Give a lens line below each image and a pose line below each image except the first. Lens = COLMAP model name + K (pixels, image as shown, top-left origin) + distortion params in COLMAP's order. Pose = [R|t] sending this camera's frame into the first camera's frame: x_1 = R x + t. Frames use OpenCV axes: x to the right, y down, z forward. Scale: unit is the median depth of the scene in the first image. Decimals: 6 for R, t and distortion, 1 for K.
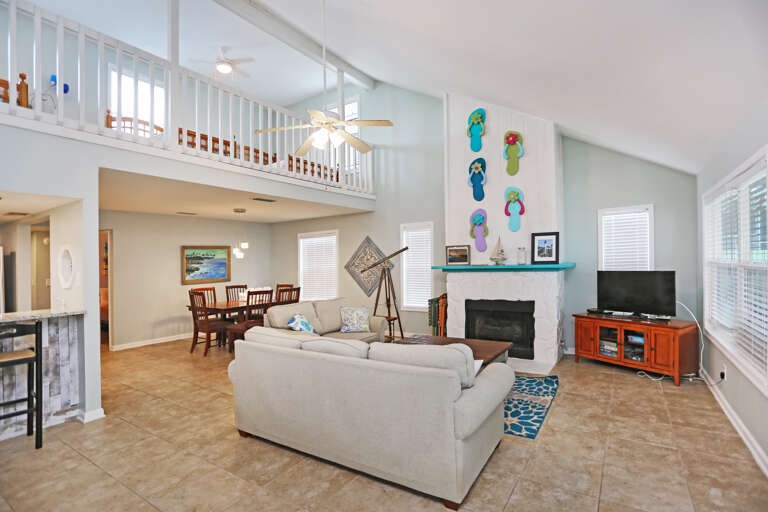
lens RADIAL K [[377.6, 0, 384.0], [0, 377.6, 256.0], [0, 0, 1]] dist [-0.001276, -0.000036]
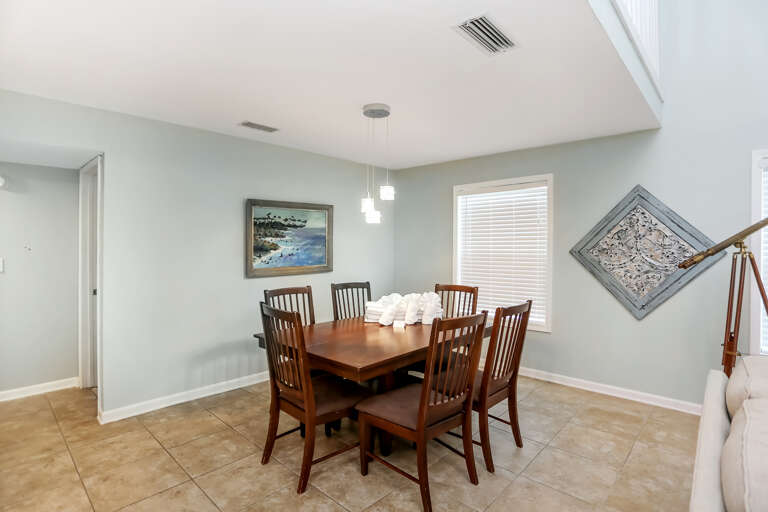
lens RADIAL K [[388.1, 0, 384.0], [0, 388.1, 256.0], [0, 0, 1]] dist [-0.024373, -0.000035]
pose [[0.986344, 0.034128, -0.161124, -0.267083], [-0.027285, 0.998637, 0.044495, 0.019781], [0.162423, -0.039491, 0.985931, 0.512381]]
